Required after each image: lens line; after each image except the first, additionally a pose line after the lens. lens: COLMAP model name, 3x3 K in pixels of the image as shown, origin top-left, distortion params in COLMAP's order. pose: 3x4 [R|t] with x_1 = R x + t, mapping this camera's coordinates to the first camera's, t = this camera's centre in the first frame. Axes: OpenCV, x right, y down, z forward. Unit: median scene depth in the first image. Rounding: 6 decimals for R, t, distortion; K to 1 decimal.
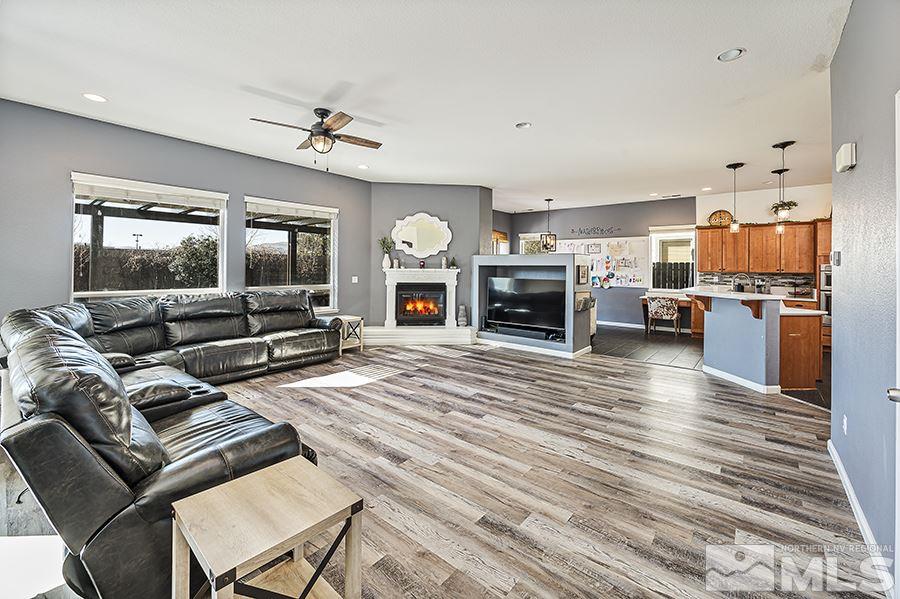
lens RADIAL K [[370.5, 0, 439.7], [0, 370.5, 265.3], [0, 0, 1]] dist [-0.009013, 0.000587]
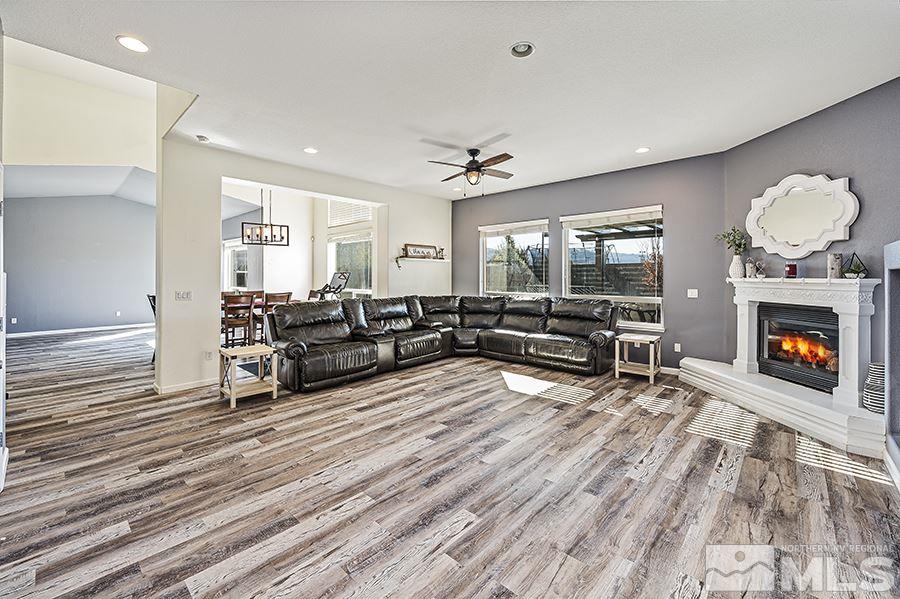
lens RADIAL K [[370.5, 0, 466.1], [0, 370.5, 276.3], [0, 0, 1]] dist [-0.009013, 0.000587]
pose [[-0.003554, -0.007170, -0.999968, 1.118186], [0.007020, 0.999949, -0.007195, 0.016239], [0.999969, -0.007045, -0.003504, 1.186818]]
